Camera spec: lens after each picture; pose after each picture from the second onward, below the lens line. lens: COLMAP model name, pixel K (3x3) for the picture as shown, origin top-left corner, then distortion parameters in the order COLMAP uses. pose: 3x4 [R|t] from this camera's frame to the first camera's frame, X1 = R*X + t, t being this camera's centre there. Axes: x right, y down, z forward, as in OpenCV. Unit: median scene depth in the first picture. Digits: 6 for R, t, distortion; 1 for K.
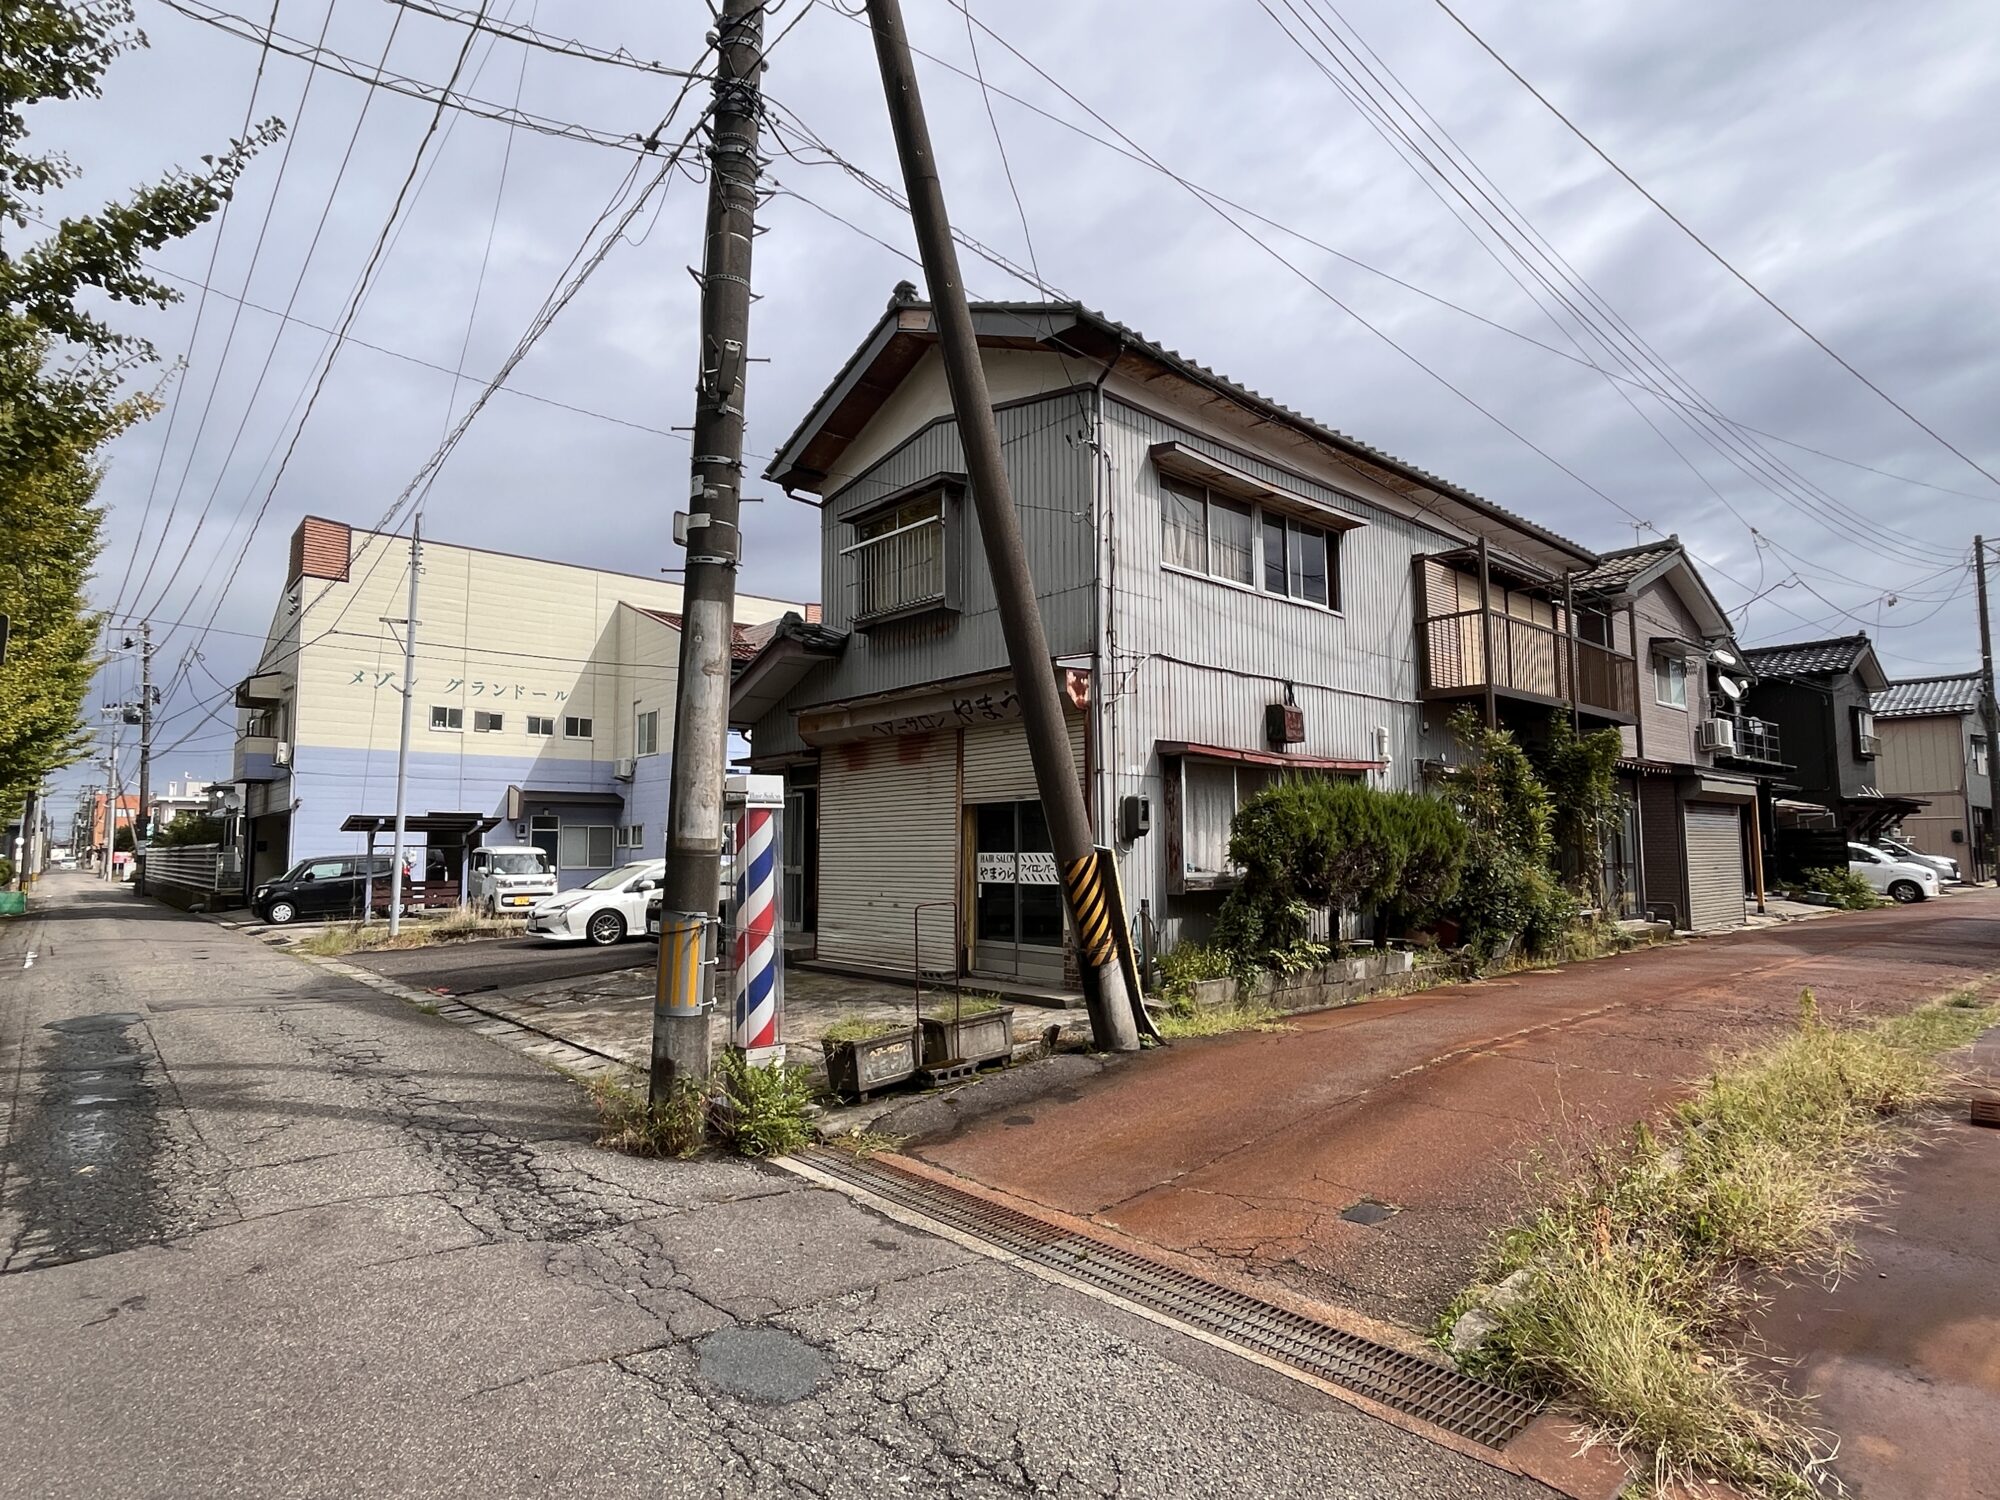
lens RADIAL K [[1067.9, 0, 997.9], [0, 1067.9, 759.9], [0, 0, 1]] dist [0.000329, -0.003127]
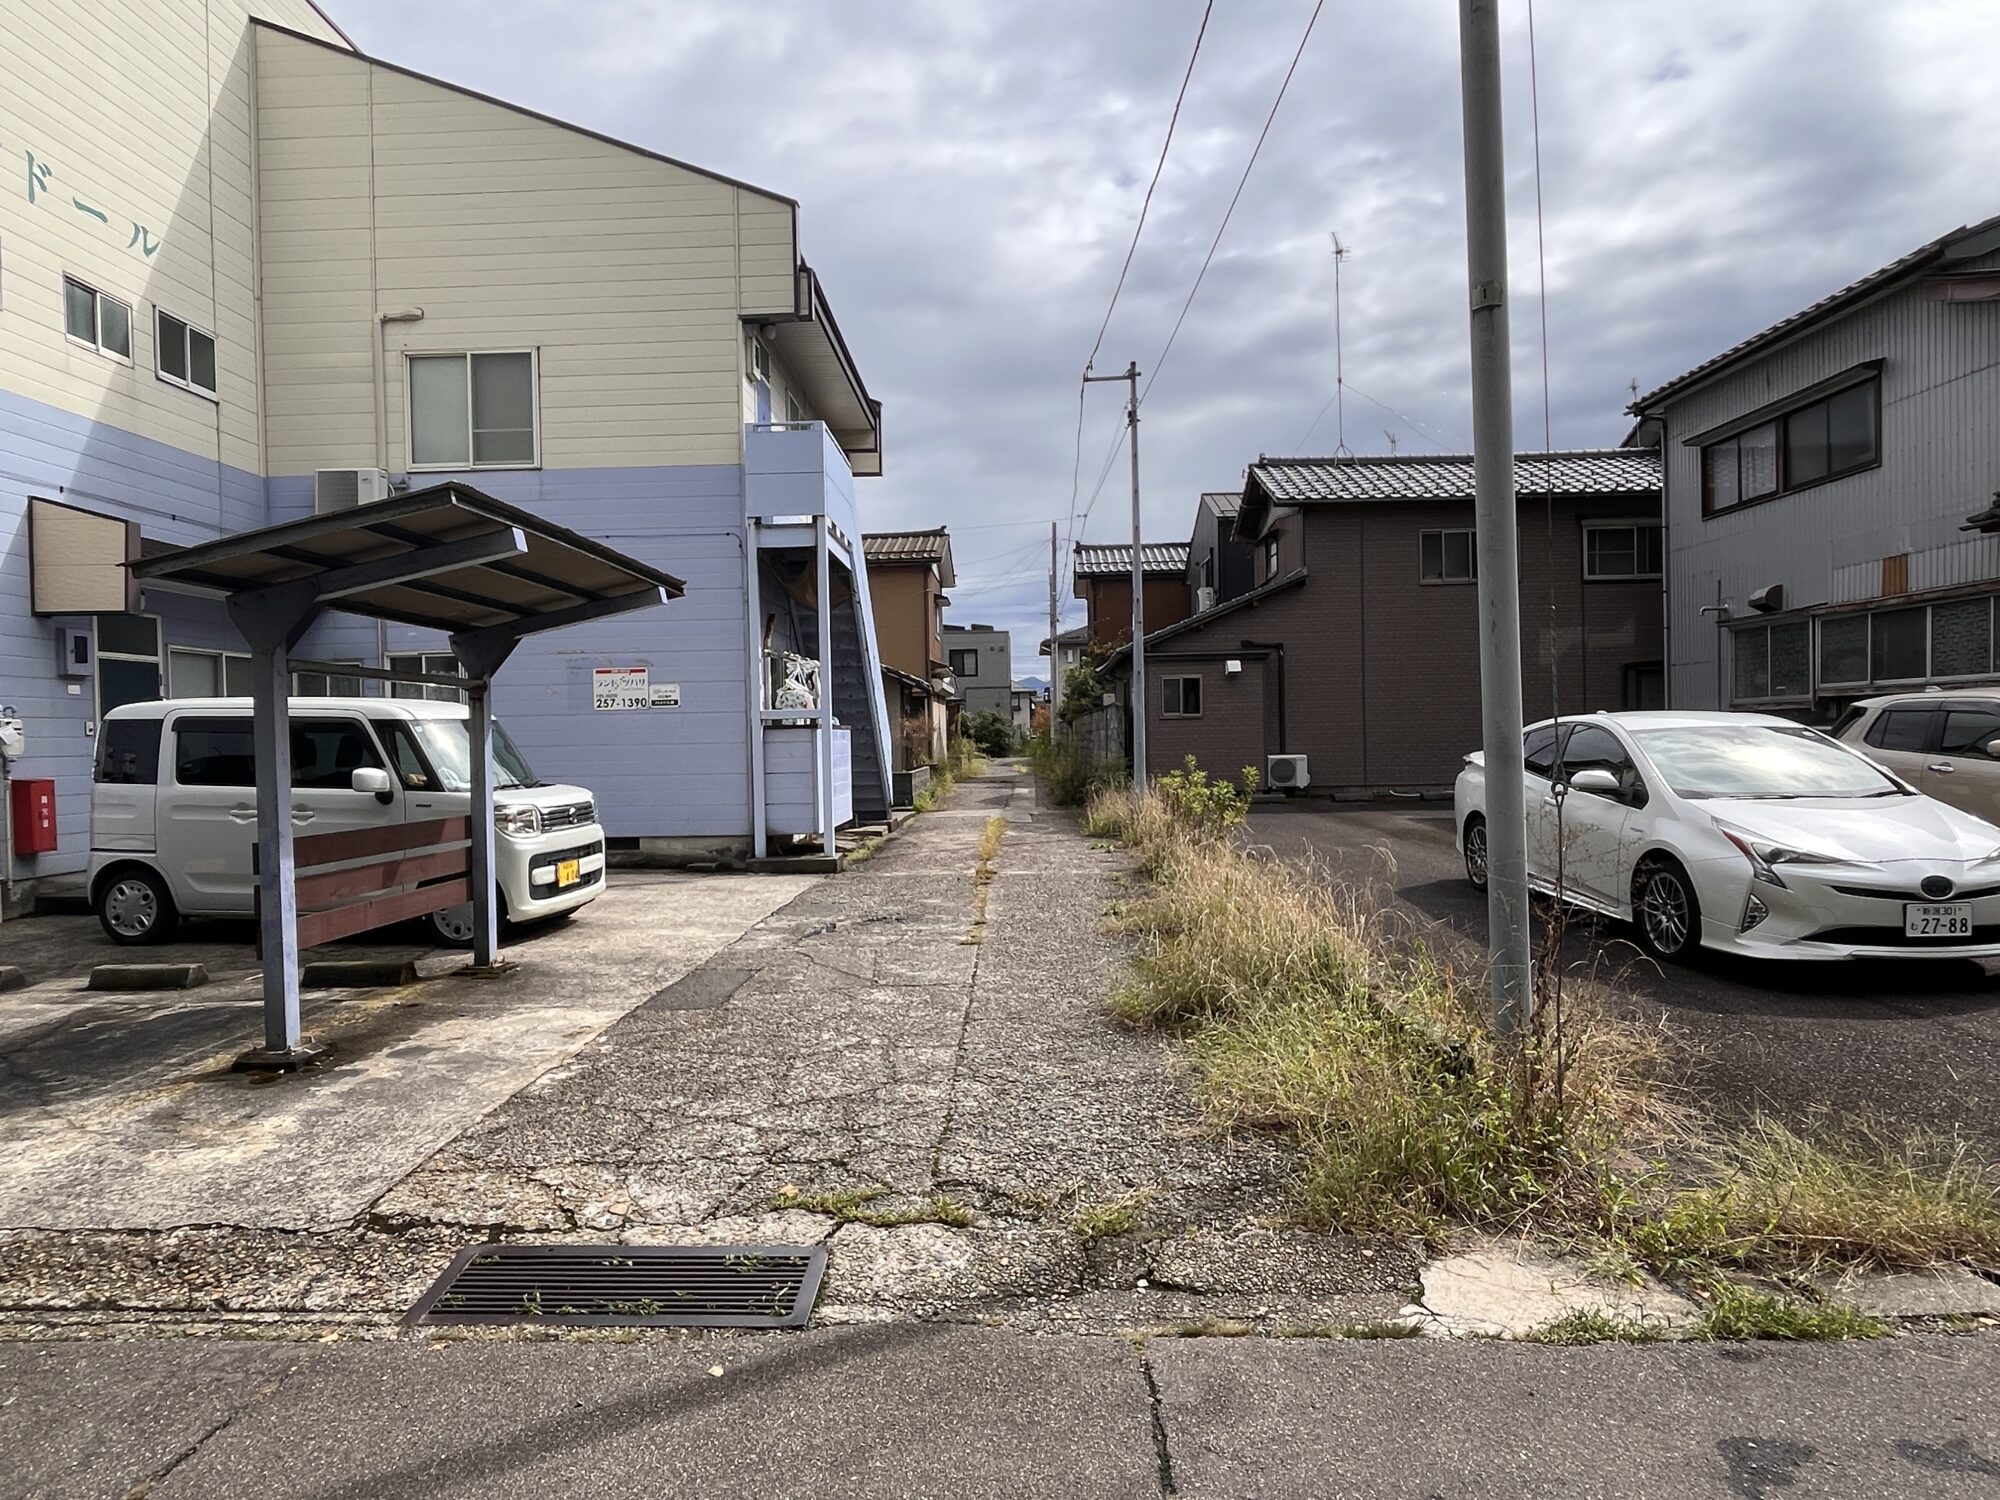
lens RADIAL K [[1193.6, 0, 982.2], [0, 1193.6, 754.3], [0, 0, 1]] dist [0.007030, -0.000443]
pose [[0.685366, -0.025952, 0.727736, -1.648678], [-0.045246, 0.995916, 0.078127, 0.177251], [-0.726792, -0.086473, 0.681393, 1.841522]]
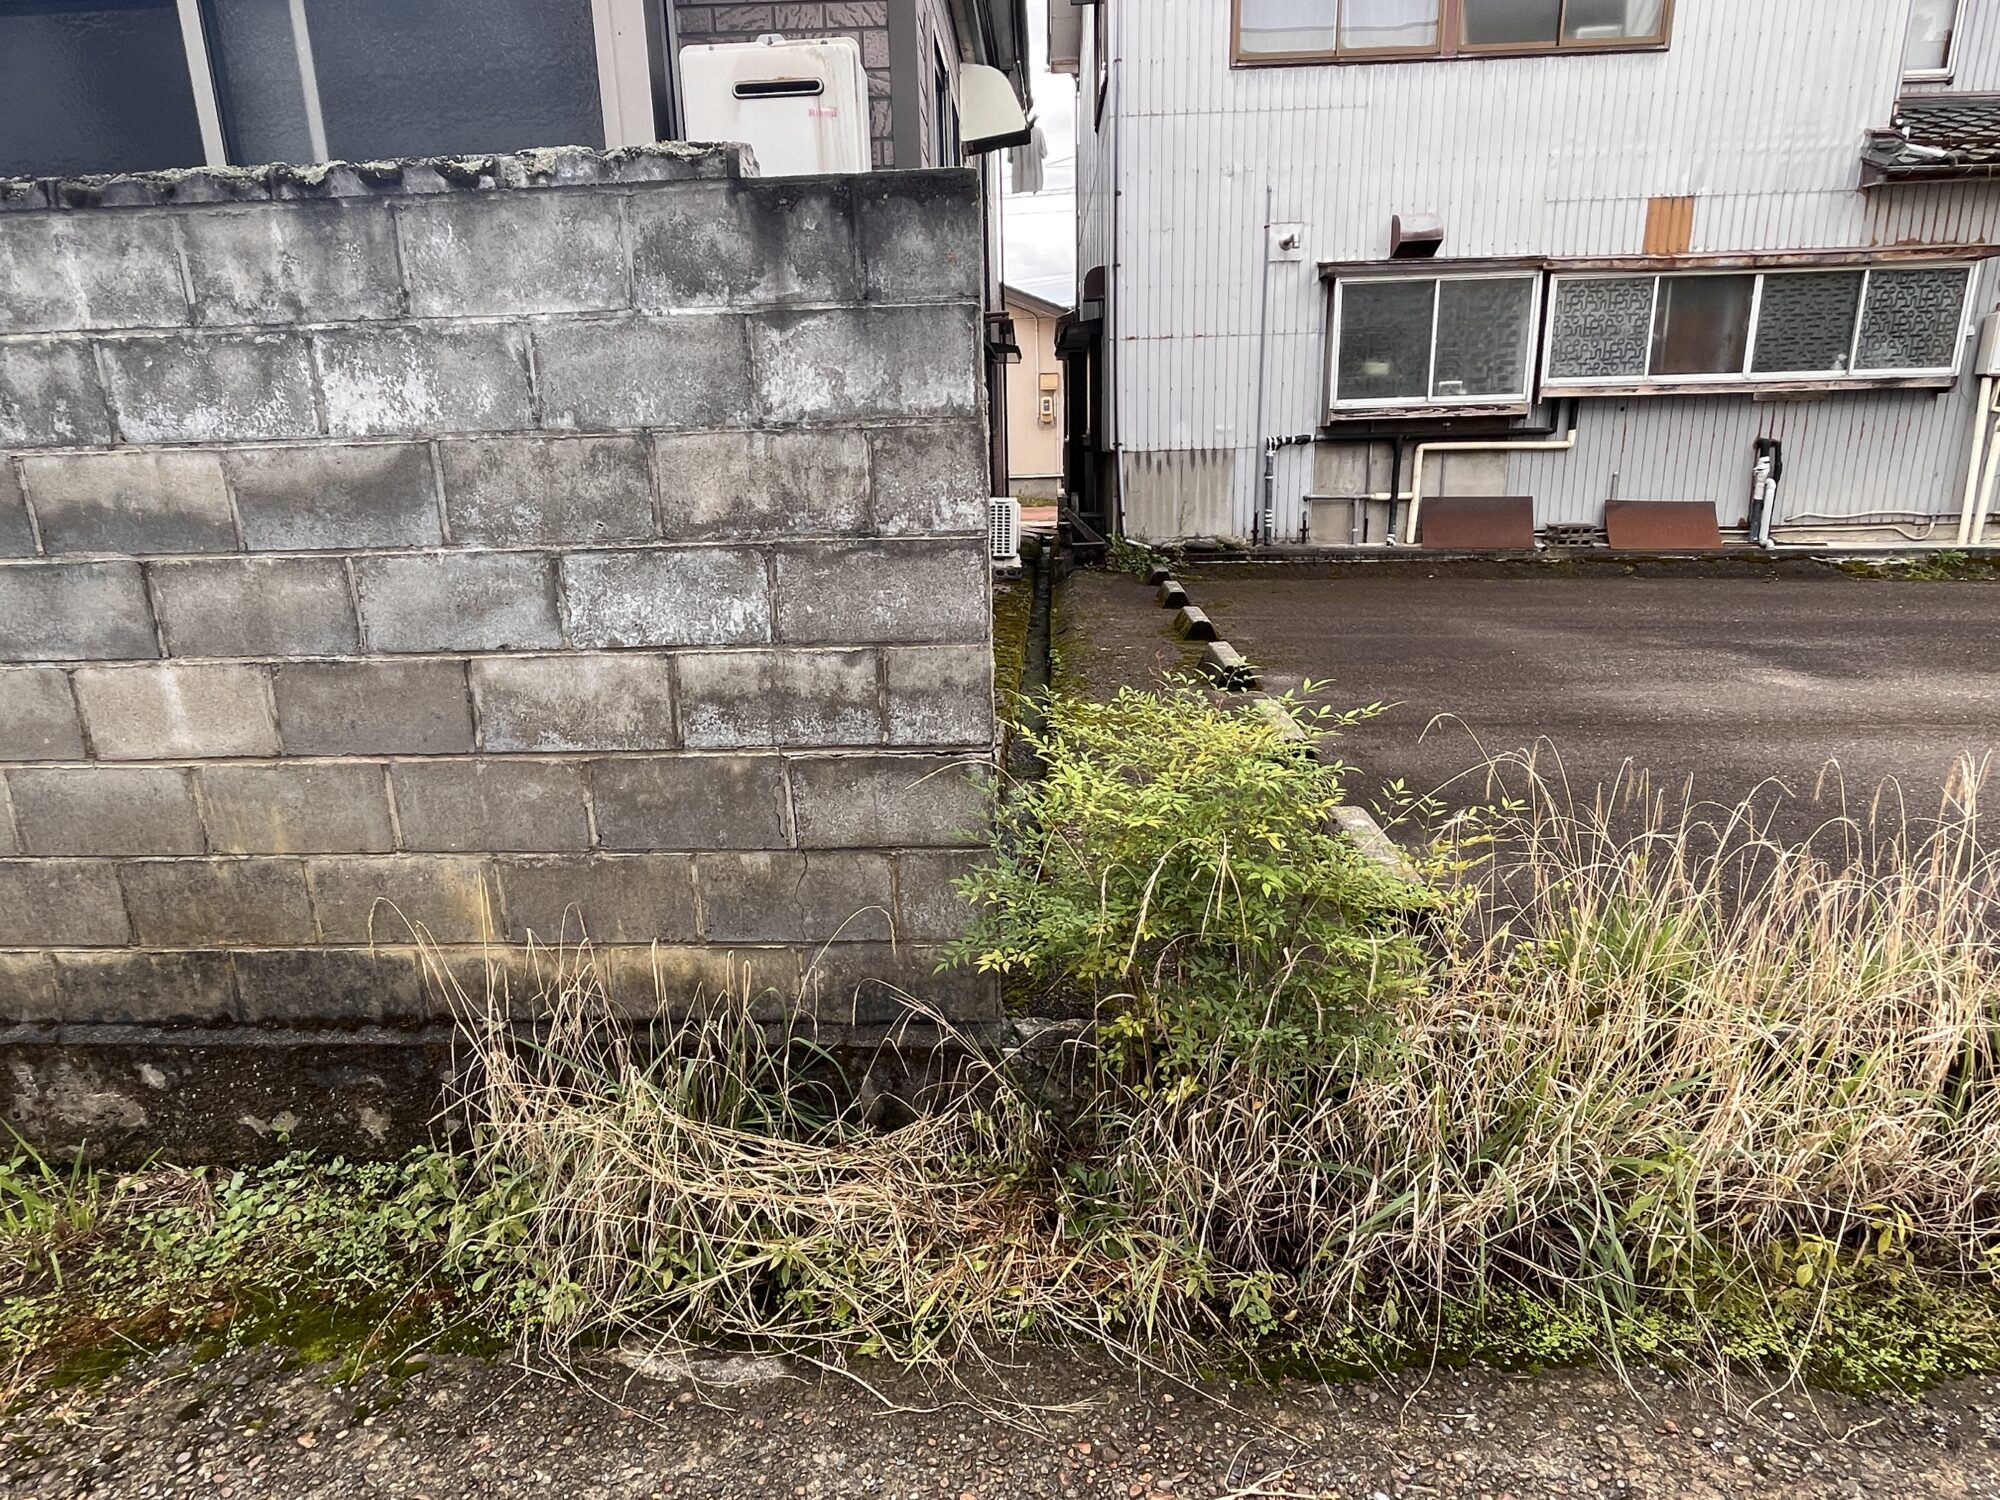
lens RADIAL K [[1106.4, 0, 1000.1], [0, 1106.4, 750.2], [0, 0, 1]] dist [0.001048, 0.000225]
pose [[-0.709521, -0.163697, 0.685408, -0.149303], [-0.040768, 0.980551, 0.191984, 0.315310], [-0.703504, 0.108274, -0.702395, 3.205926]]
